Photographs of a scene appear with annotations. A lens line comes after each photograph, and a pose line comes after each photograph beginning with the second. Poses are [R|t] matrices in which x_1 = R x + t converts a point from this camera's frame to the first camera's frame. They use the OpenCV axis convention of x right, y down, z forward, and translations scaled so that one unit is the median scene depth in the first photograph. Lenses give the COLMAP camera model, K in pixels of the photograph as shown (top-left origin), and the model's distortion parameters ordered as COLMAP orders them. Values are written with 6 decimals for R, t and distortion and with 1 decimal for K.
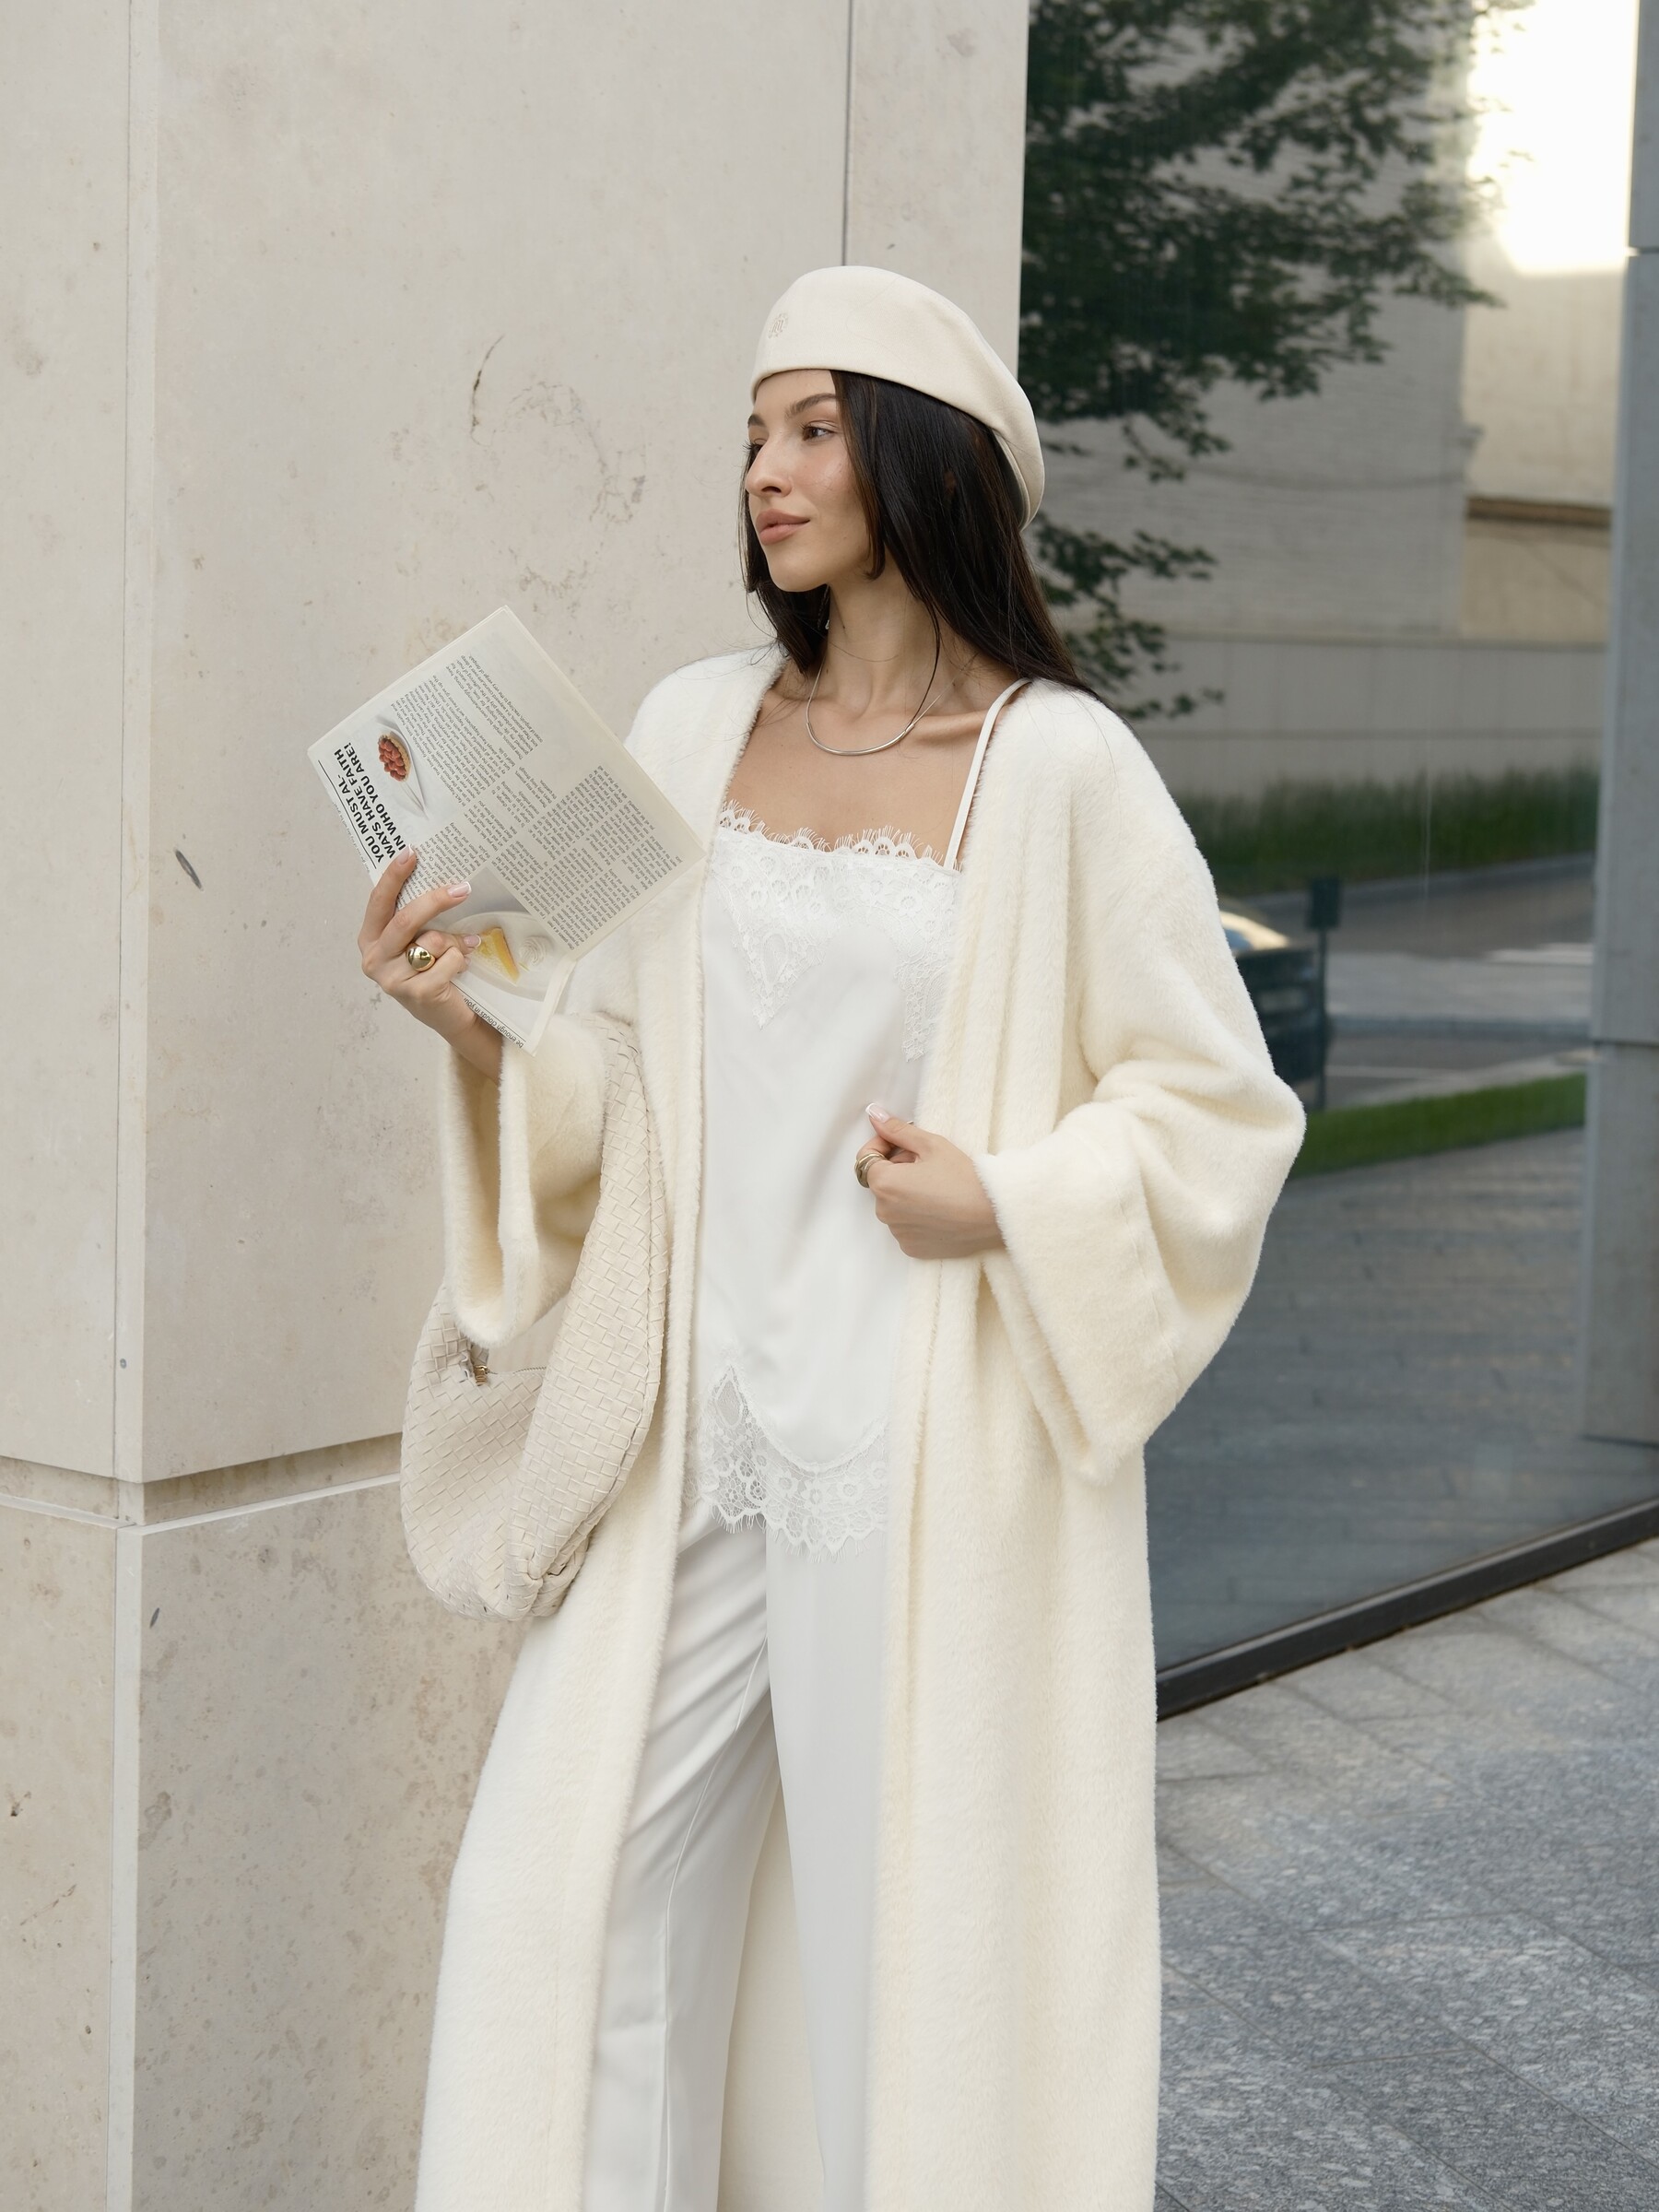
lens RADIAL K [[4043.4, 0, 829.5], [0, 4043.4, 1106.0], [0, 0, 1]] dist [-0.107094, 0.973207]
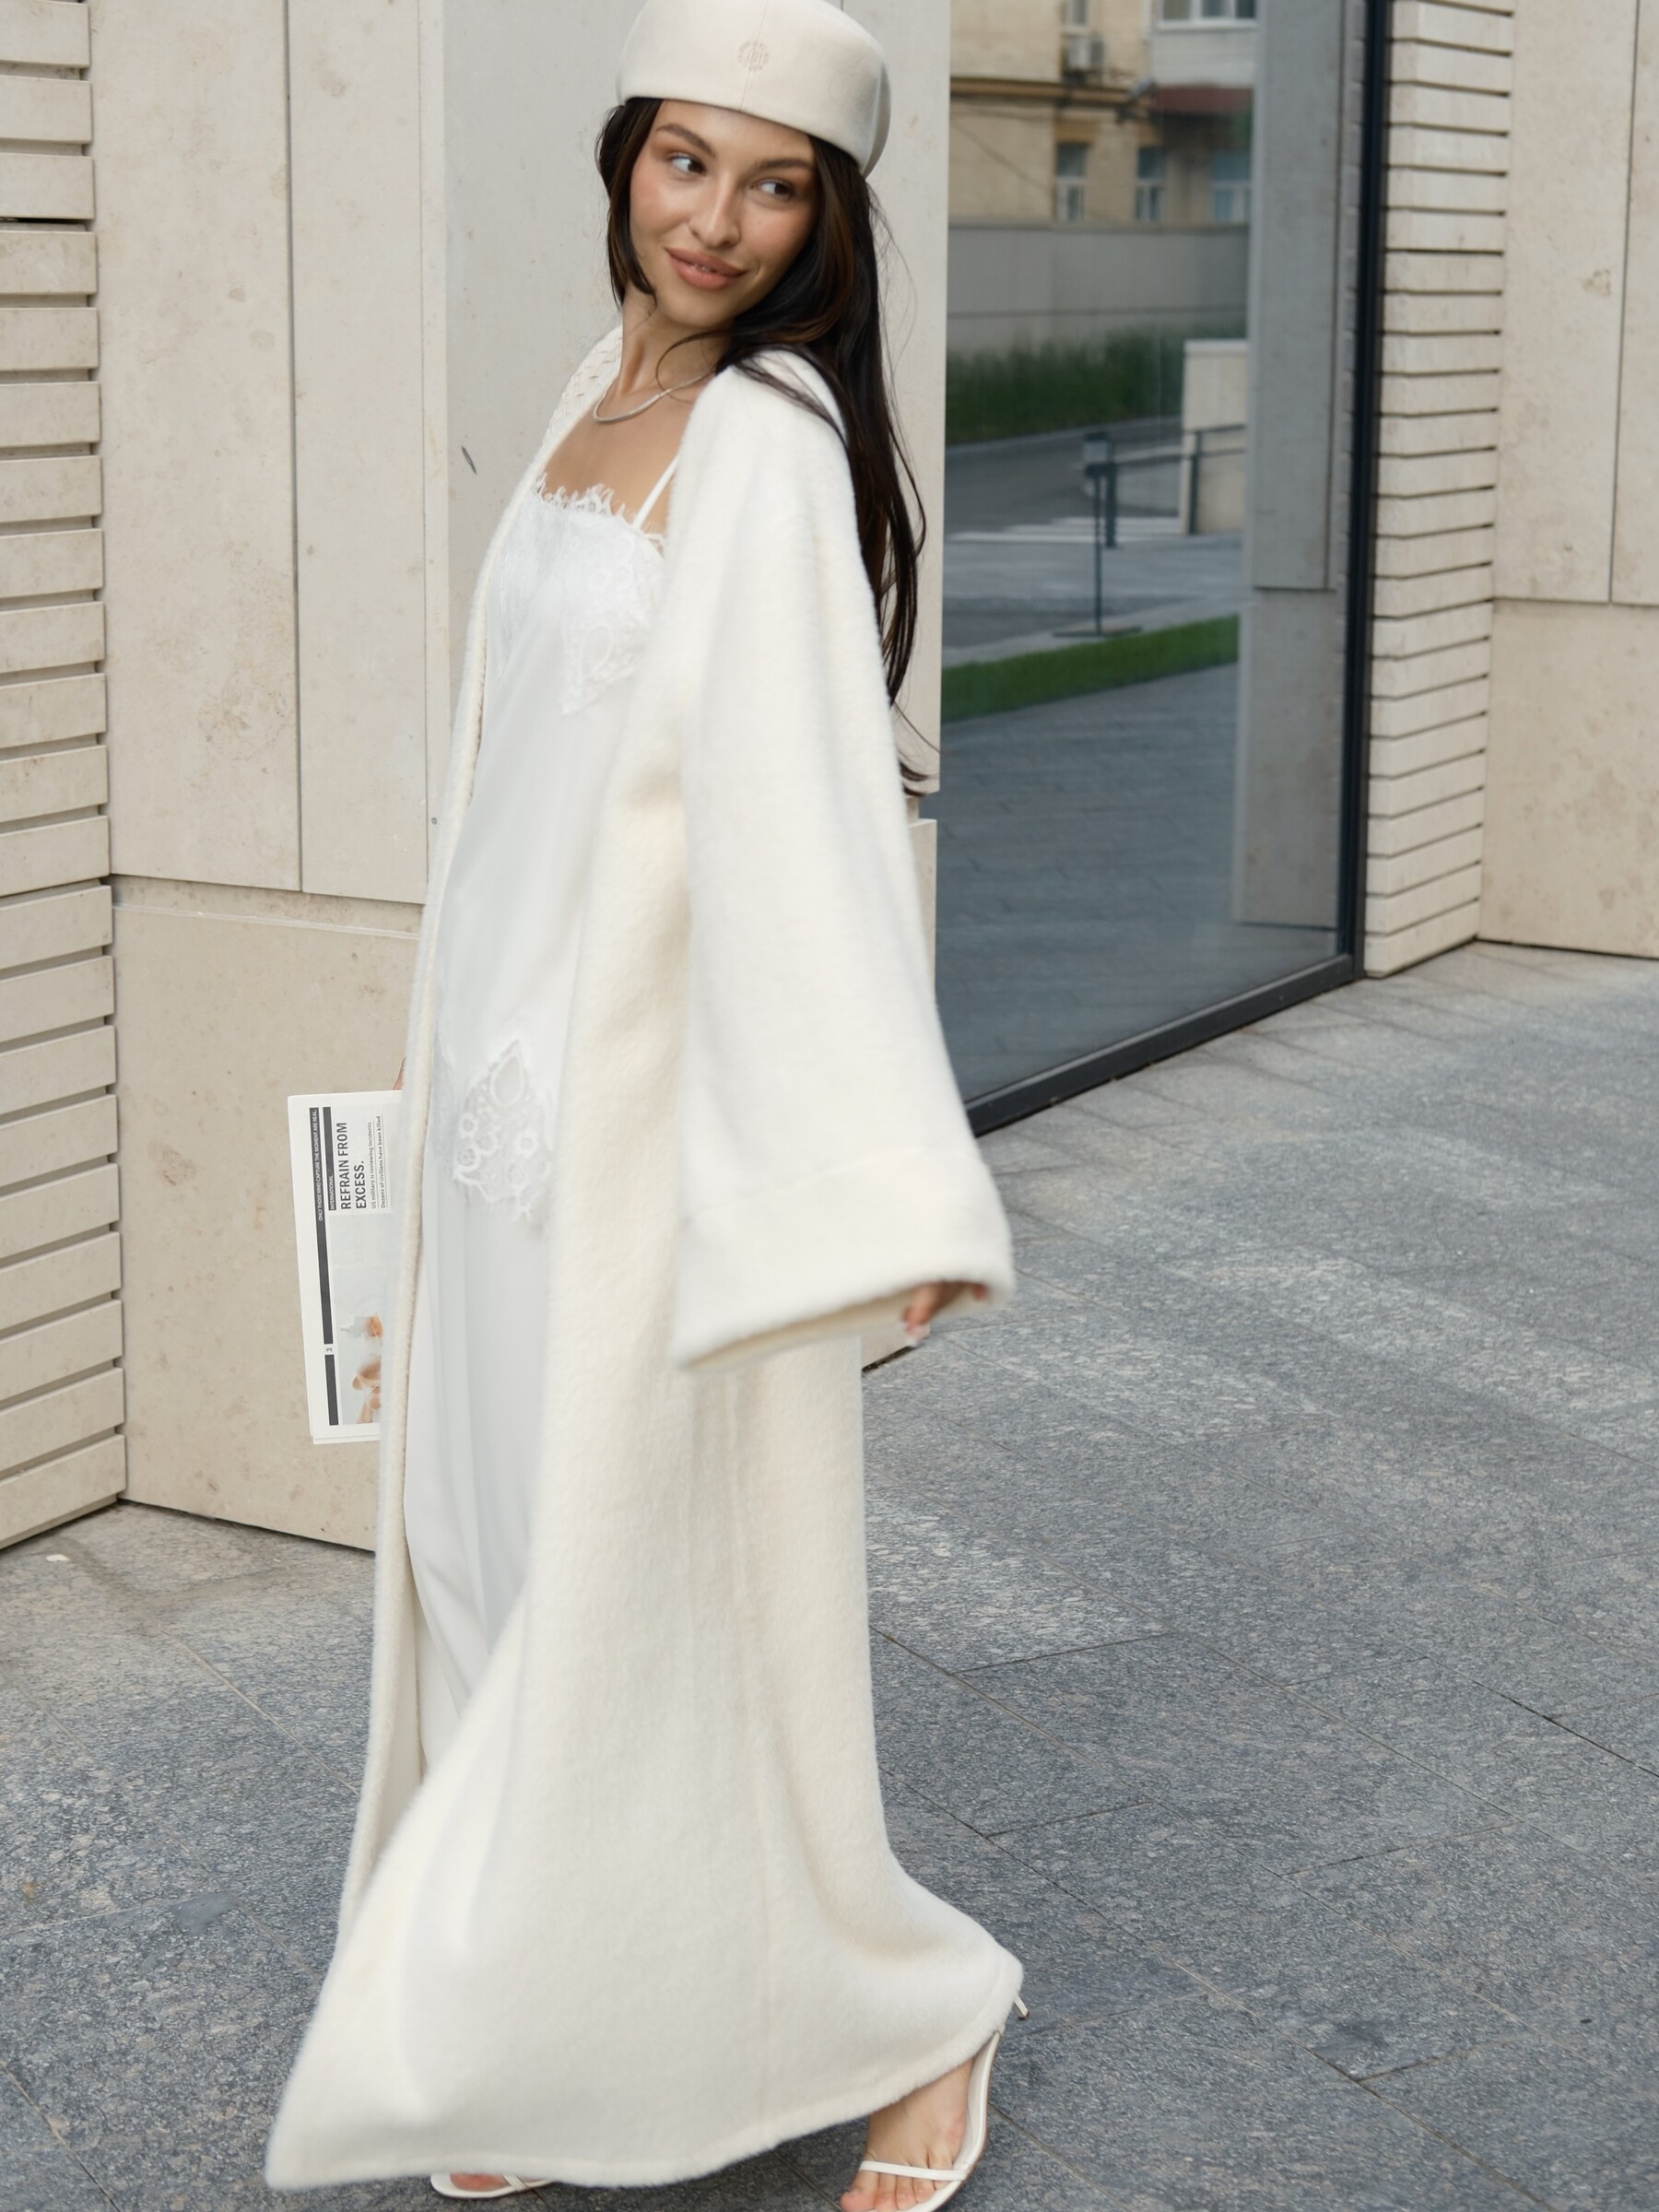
lens RADIAL K [[3906.1, 0, 829.5], [0, 3906.1, 1106.0], [0, 0, 1]] dist [-0.026201, 0.303537]
pose [[0.991609, -0.047883, 0.120082, -0.140239], [0.035061, 0.993673, 0.106698, 0.015407], [-0.124432, -0.101593, 0.987014, -0.242312]]
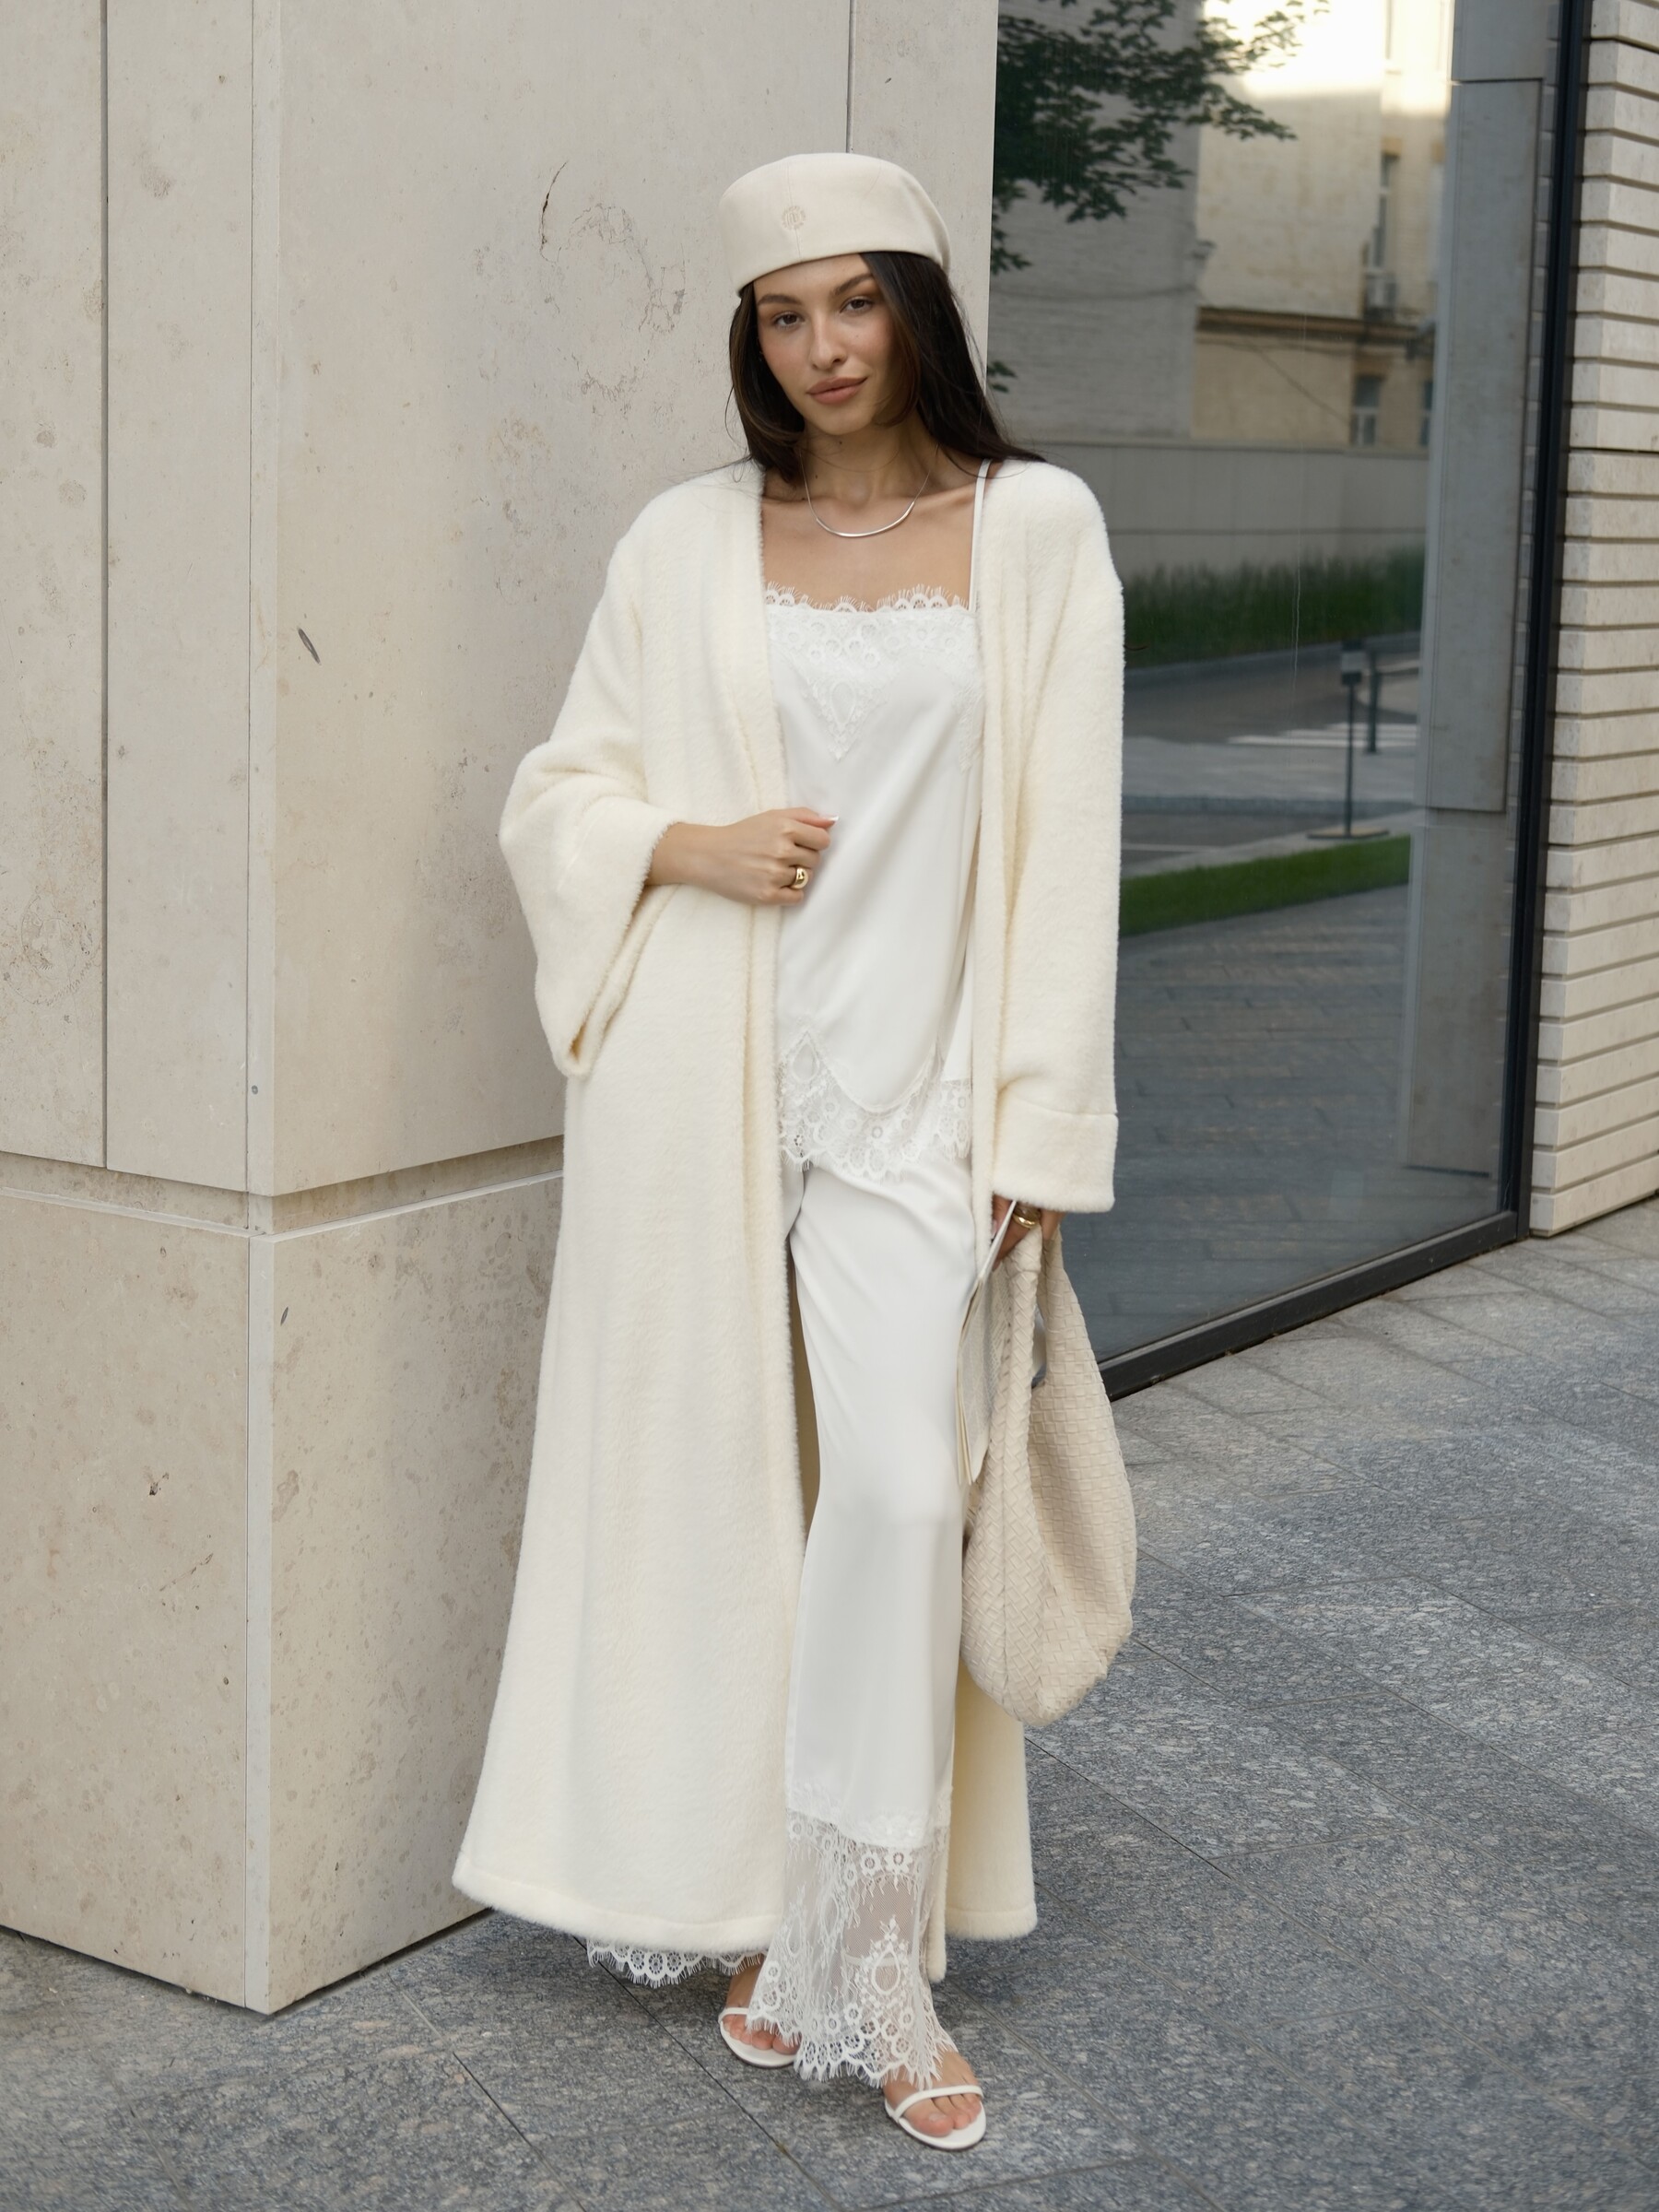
lens RADIAL K [[3747.2, 0, 817.5], [0, 3747.2, 1077.0], [0, 0, 1]] dist [-0.073600, 0.613718]
pose [[0.998687, -0.010251, 0.050186, -0.048441], [0.007635, 0.998616, 0.052038, 0.005112], [-0.050650, -0.051587, 0.997383, -0.029184]]
